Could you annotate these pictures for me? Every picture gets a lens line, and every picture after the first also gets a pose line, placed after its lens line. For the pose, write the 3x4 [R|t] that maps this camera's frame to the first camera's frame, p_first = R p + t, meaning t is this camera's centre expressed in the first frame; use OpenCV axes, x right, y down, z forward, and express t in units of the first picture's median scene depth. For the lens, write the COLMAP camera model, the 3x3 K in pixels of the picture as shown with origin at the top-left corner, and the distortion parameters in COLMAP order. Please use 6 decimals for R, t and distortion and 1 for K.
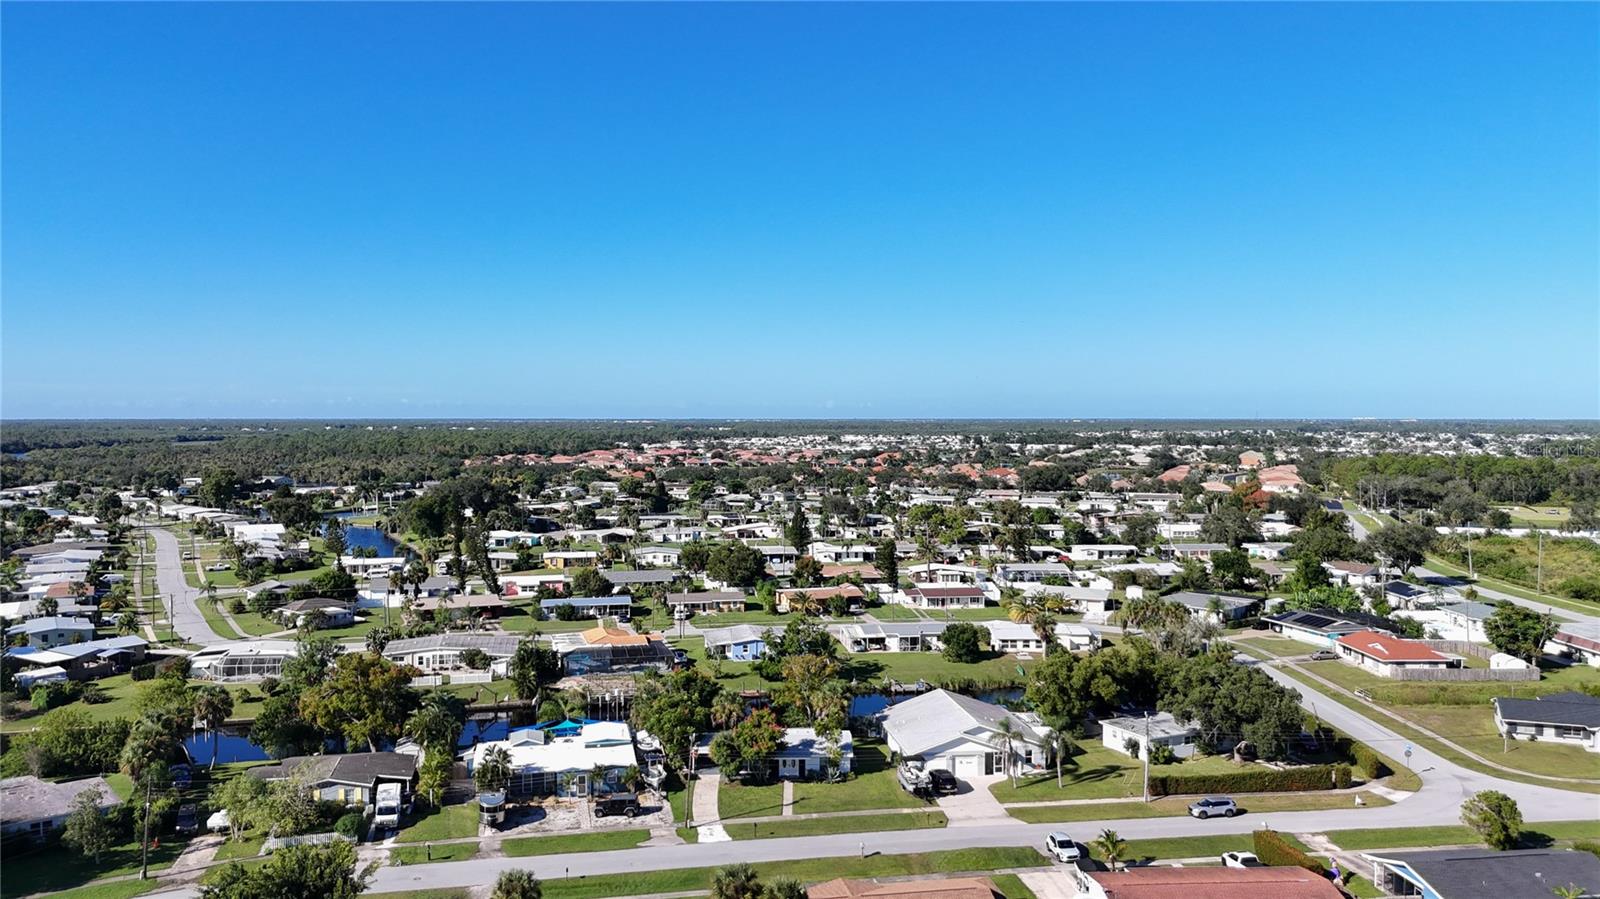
lens RADIAL K [[1242.9, 0, 826.9], [0, 1242.9, 450.7], [0, 0, 1]] dist [0.062442, -0.142908]
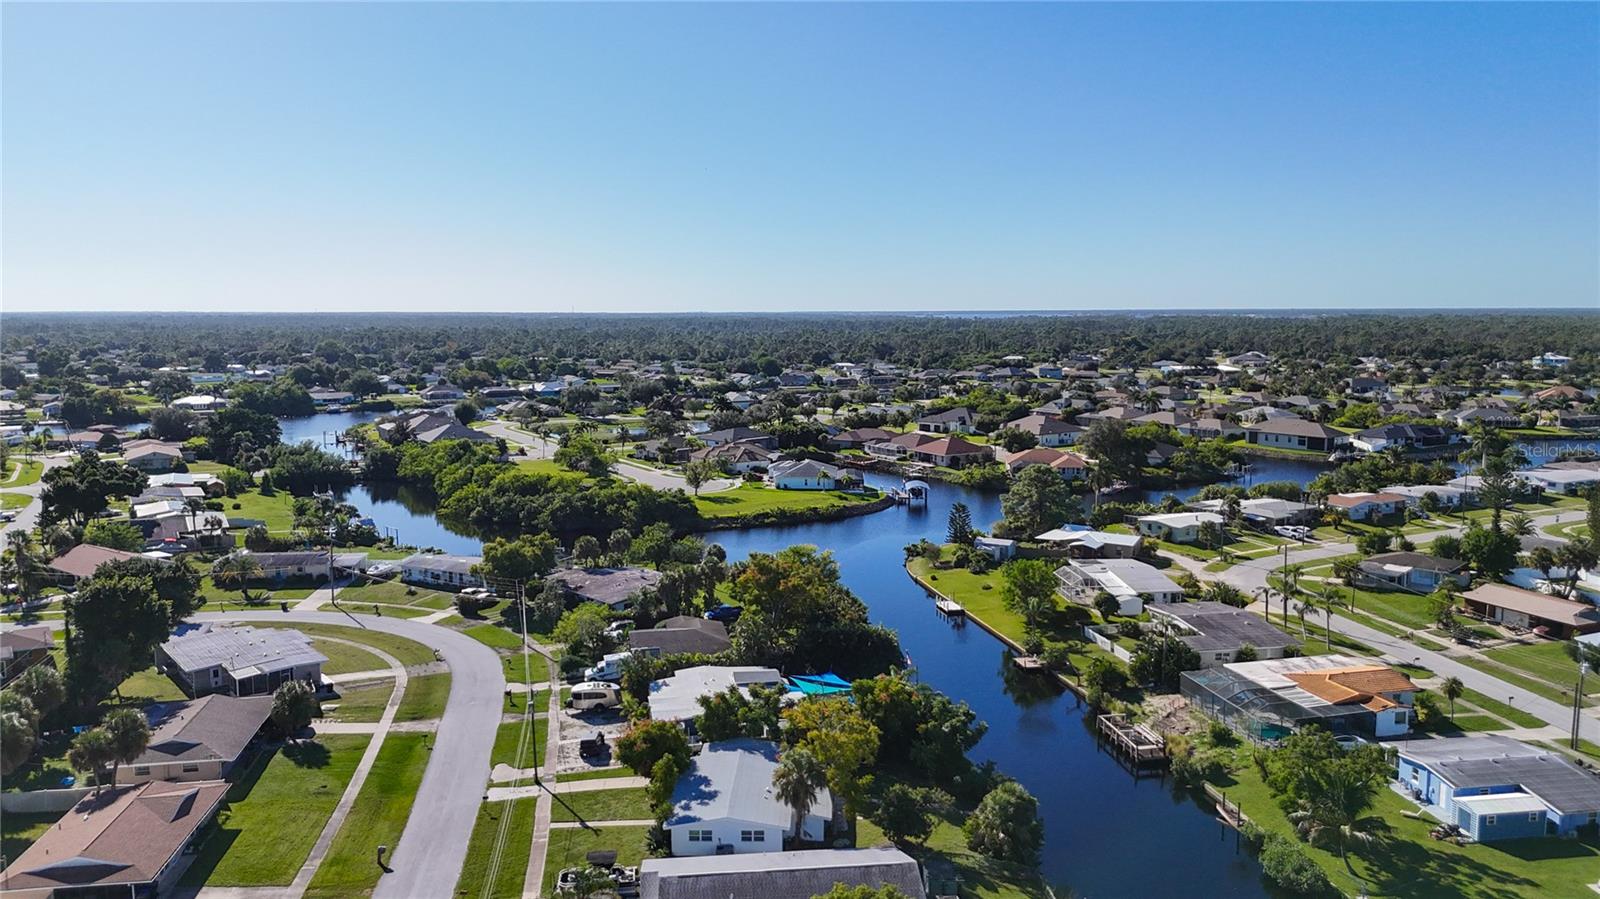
lens RADIAL K [[1199.6, 0, 800.0], [0, 1199.6, 449.5], [0, 0, 1]] dist [0.066995, -0.099916]
pose [[-0.044918, 0.121526, -0.991571, 0.695213], [-0.034039, 0.991811, 0.123098, -0.065886], [0.998411, 0.039281, -0.040414, 1.107488]]
